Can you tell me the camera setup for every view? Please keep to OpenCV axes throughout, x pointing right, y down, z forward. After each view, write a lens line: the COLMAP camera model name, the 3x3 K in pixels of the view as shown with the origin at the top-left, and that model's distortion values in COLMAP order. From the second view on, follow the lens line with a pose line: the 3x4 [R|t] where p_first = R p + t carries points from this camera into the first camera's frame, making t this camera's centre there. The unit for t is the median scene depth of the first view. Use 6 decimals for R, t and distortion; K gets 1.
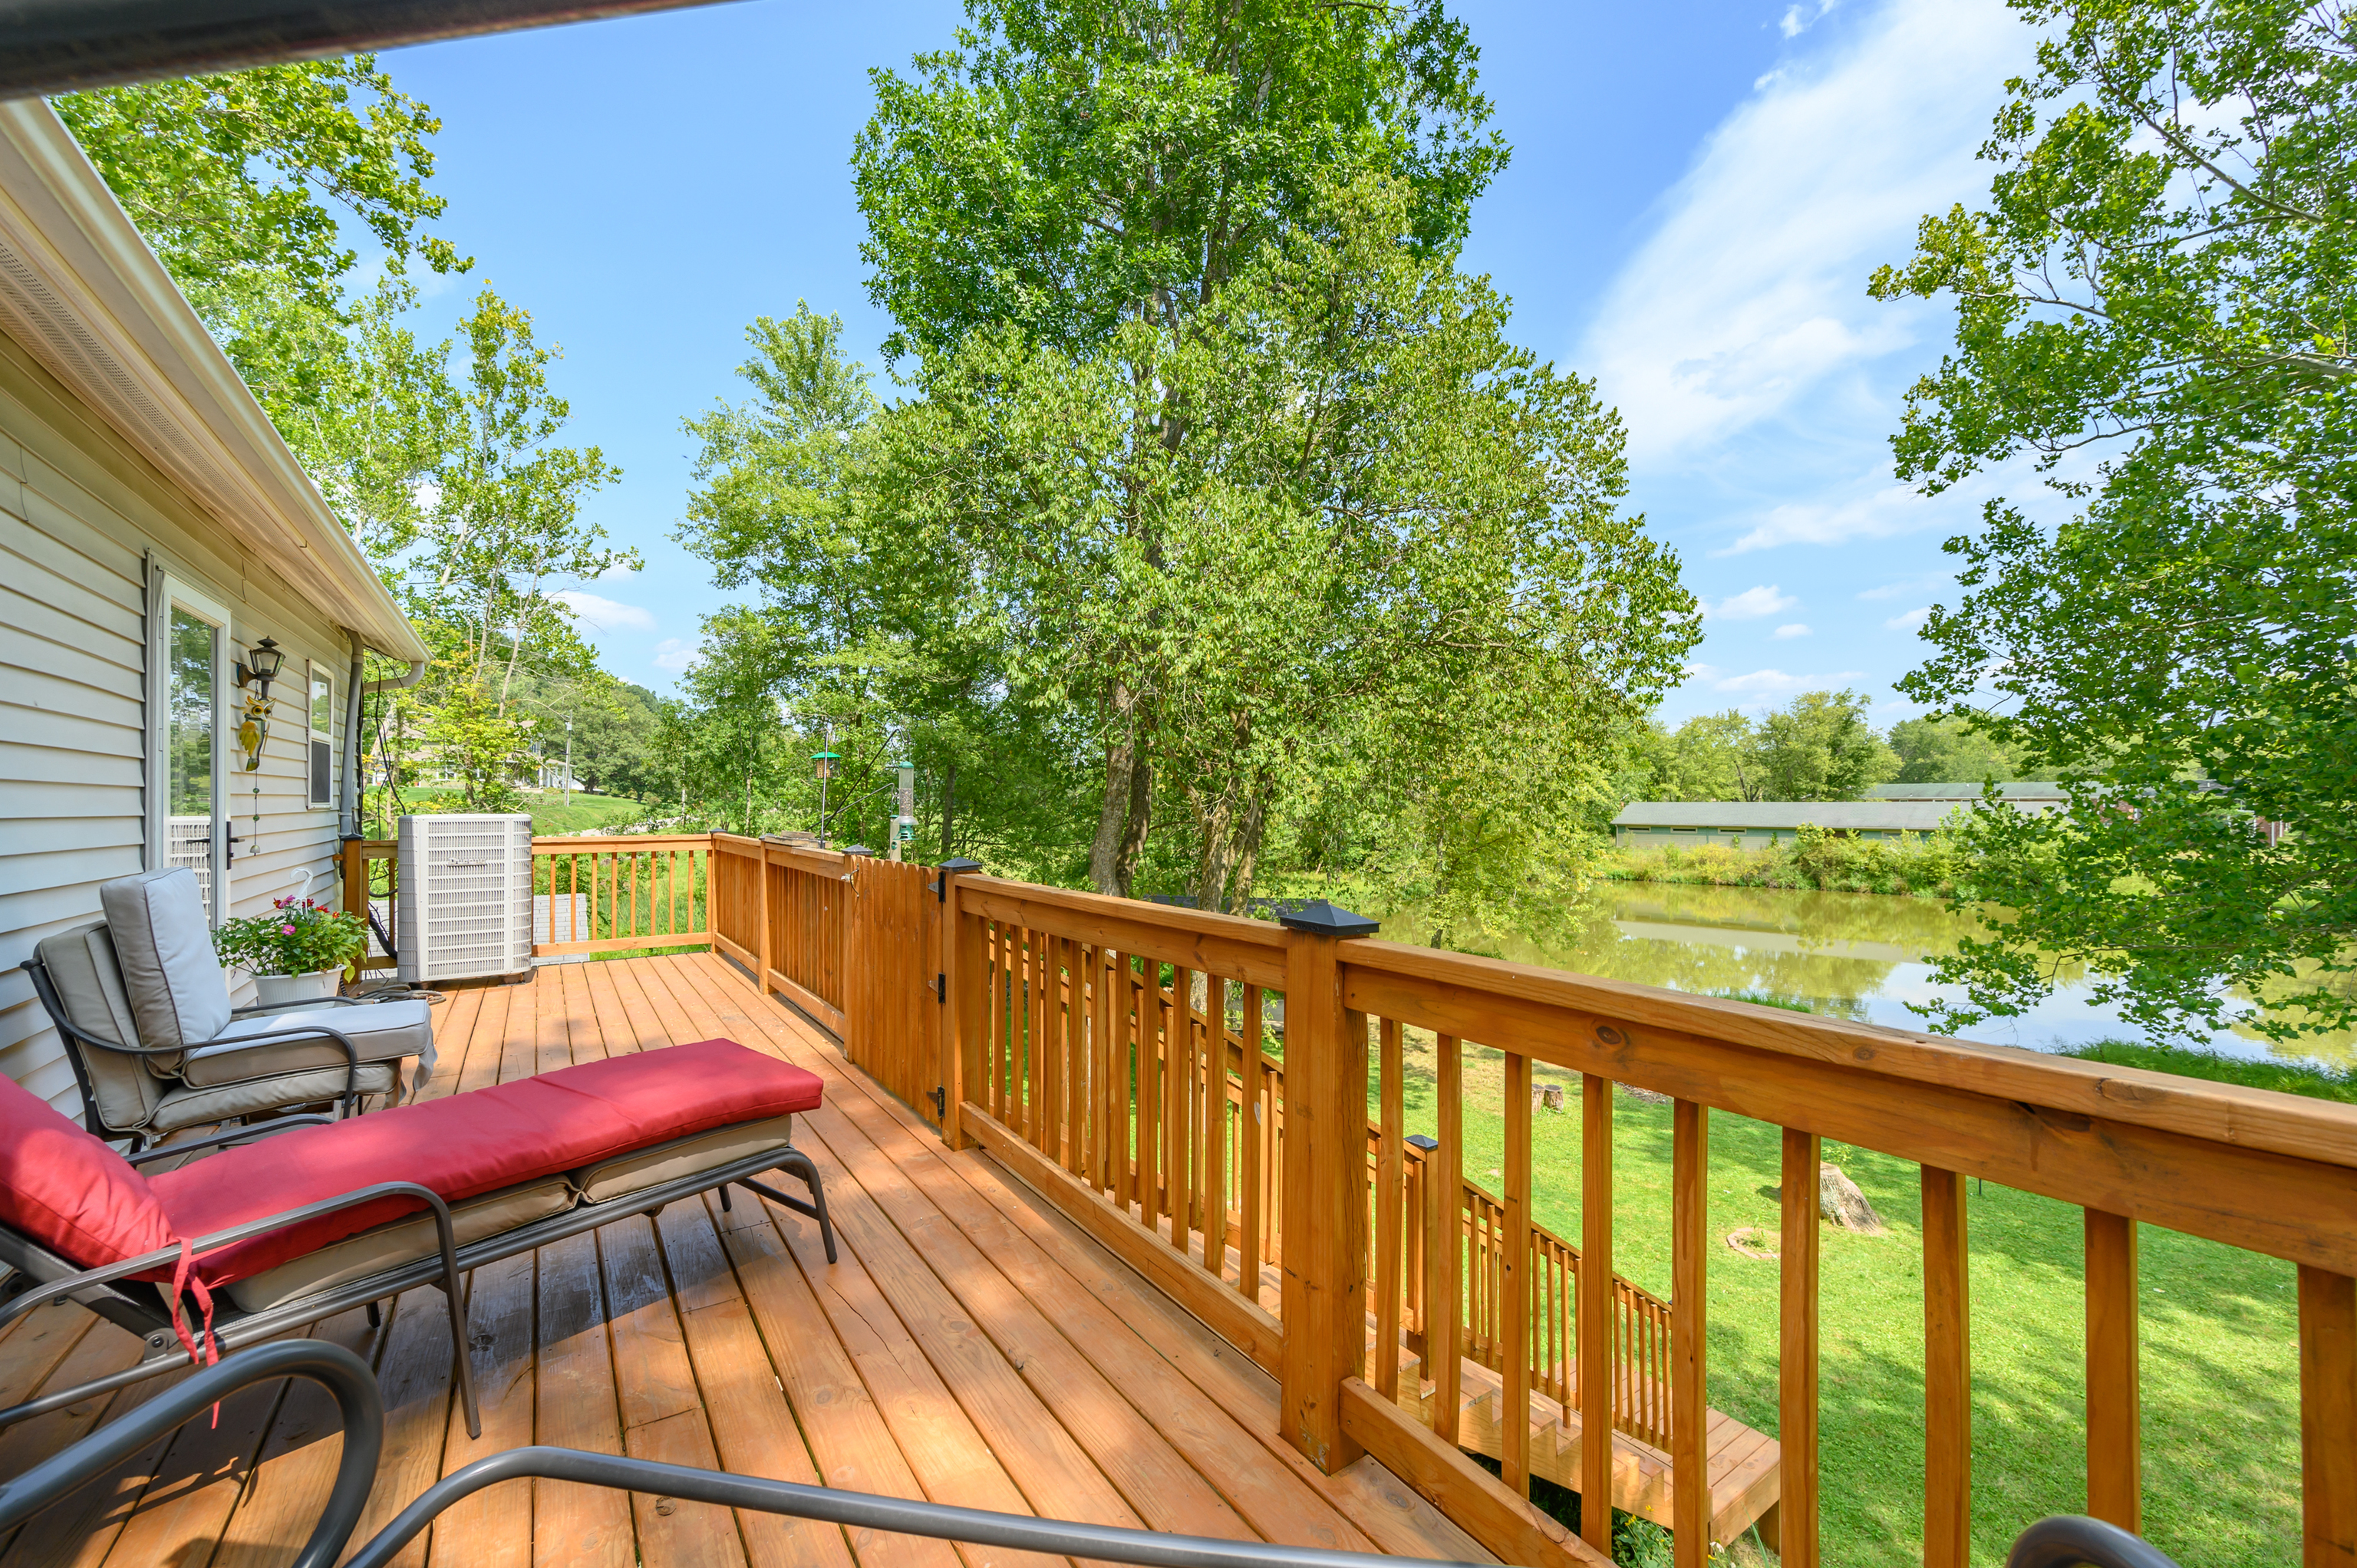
lens RADIAL K [[944.7, 0, 1162.2], [0, 944.7, 799.2], [0, 0, 1]] dist [-0.001156, 0.000292]
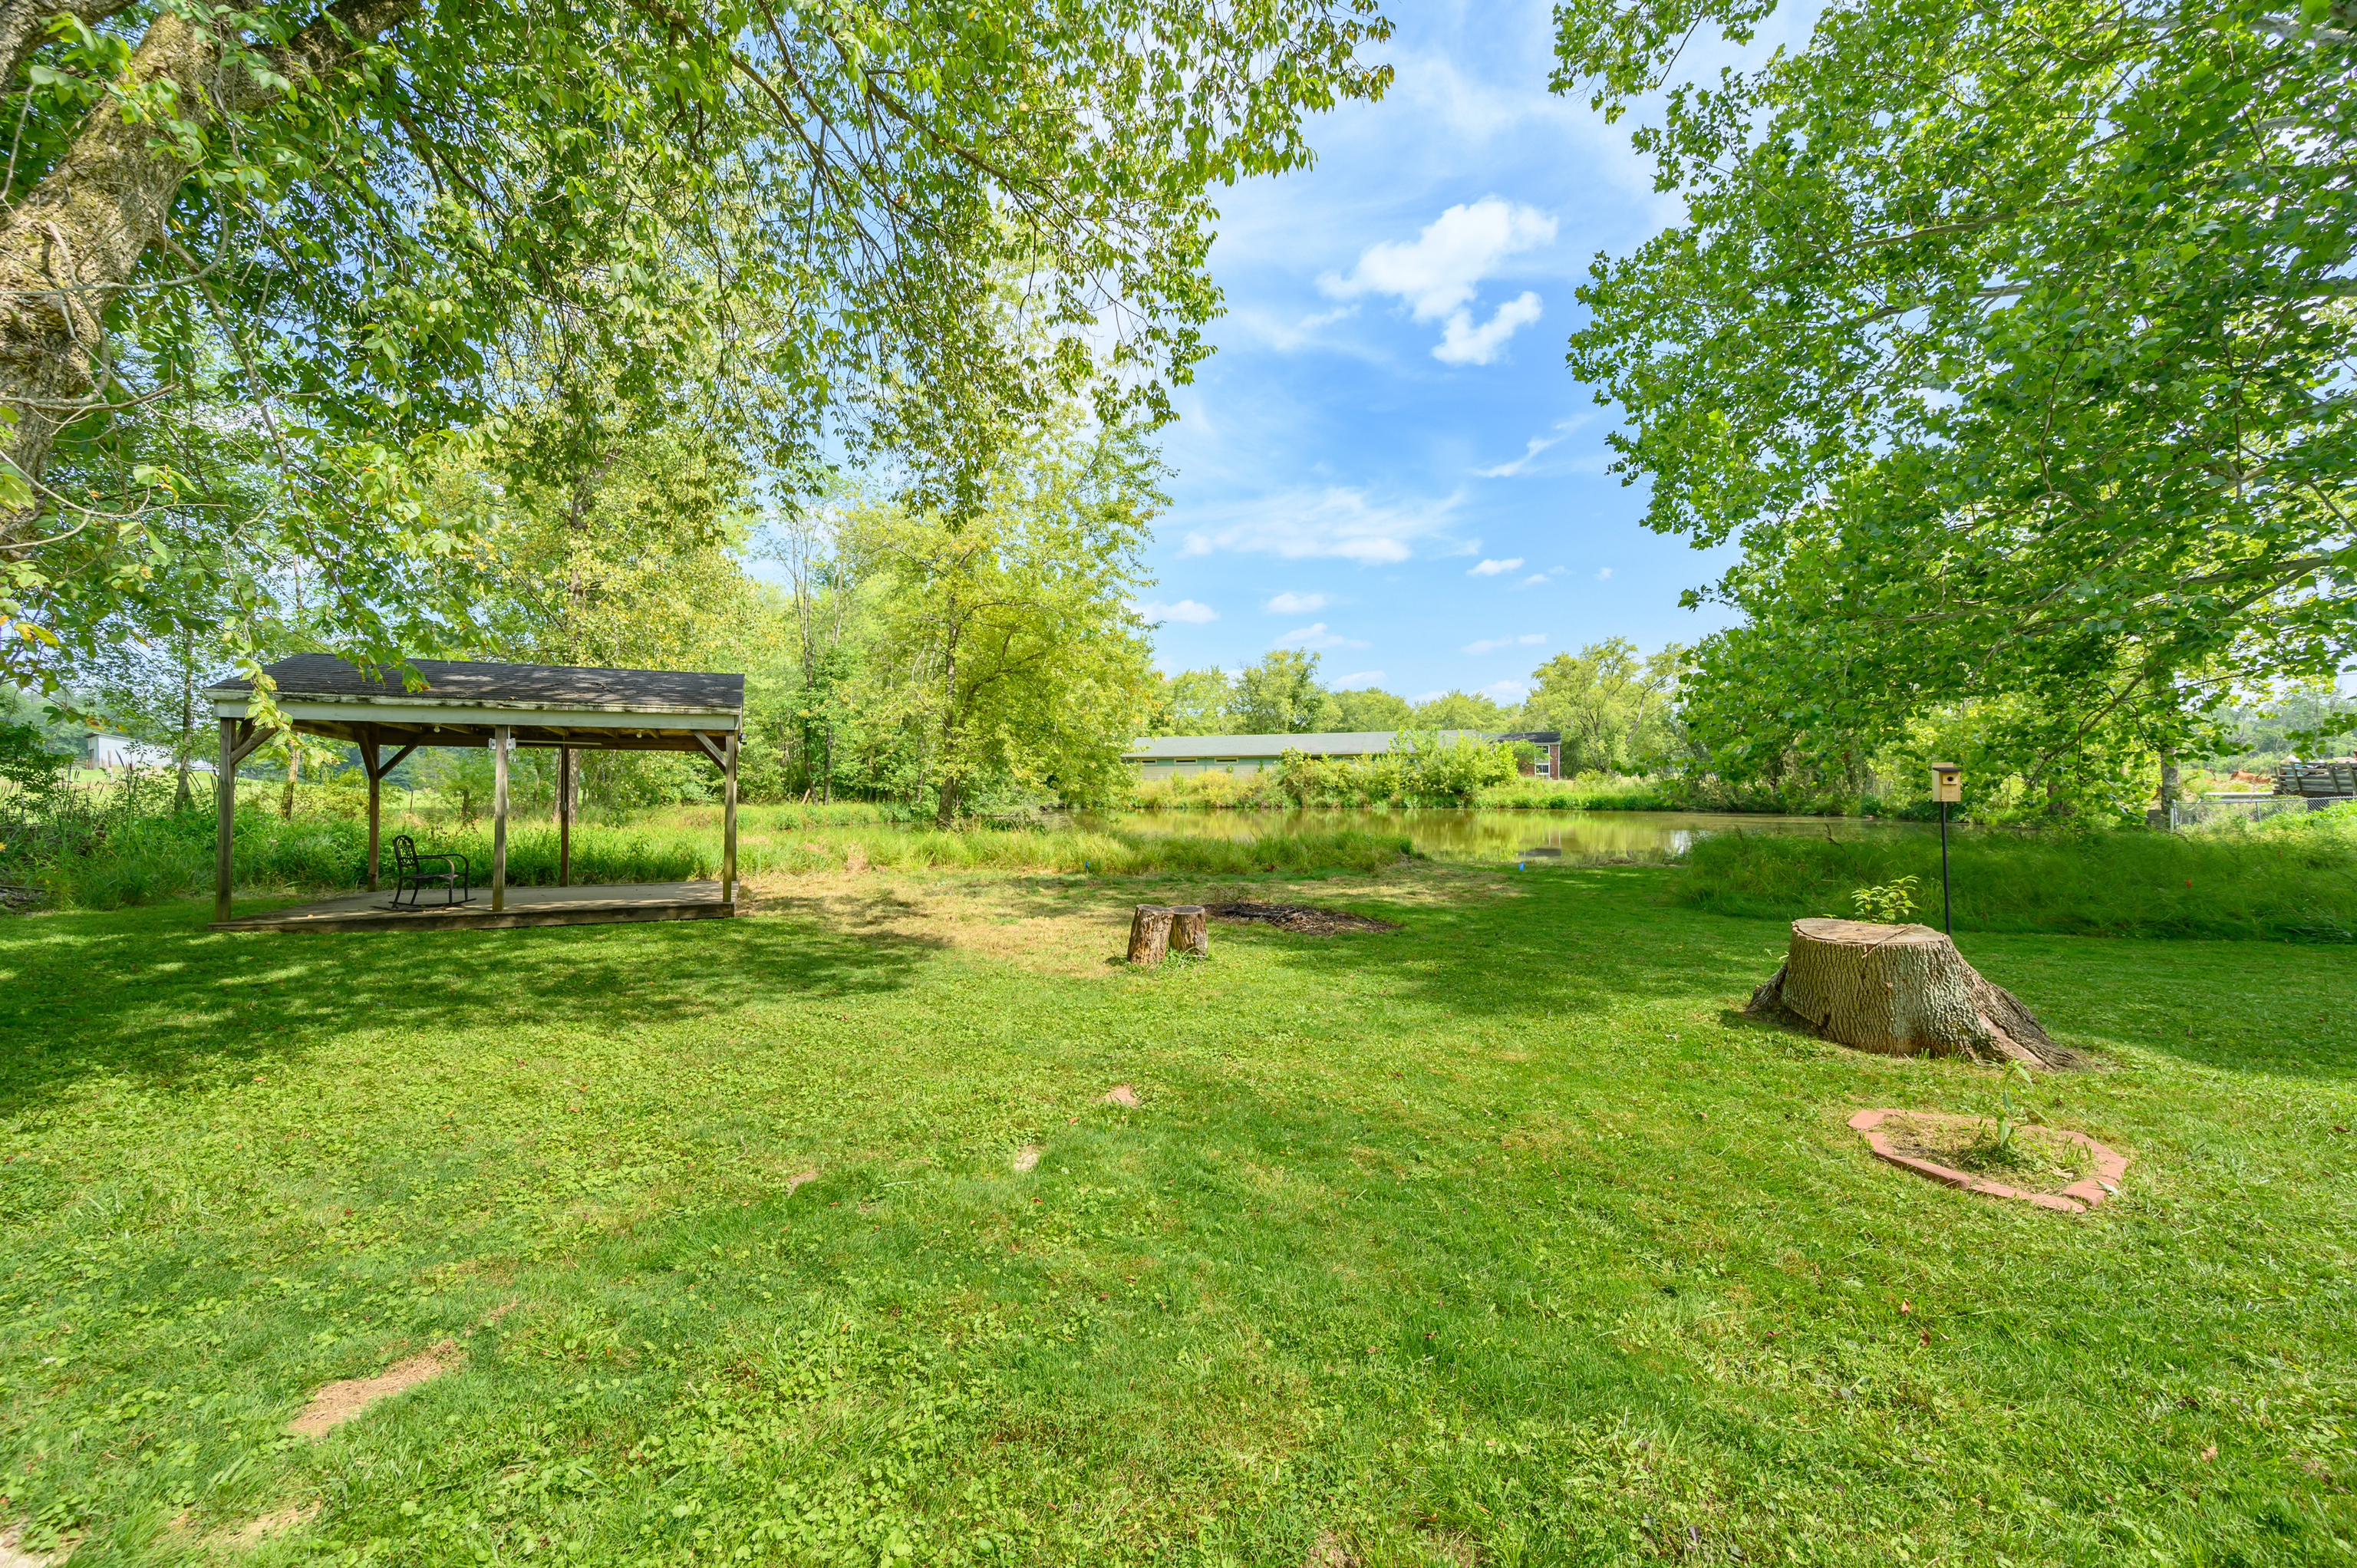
lens RADIAL K [[944.7, 0, 1178.5], [0, 944.7, 784.3], [0, 0, 1]] dist [-0.001156, 0.000292]
pose [[0.866485, -0.010037, 0.499102, 0.043777], [0.005606, 0.999930, 0.010378, 0.059266], [-0.499171, -0.006194, 0.866481, 0.148029]]
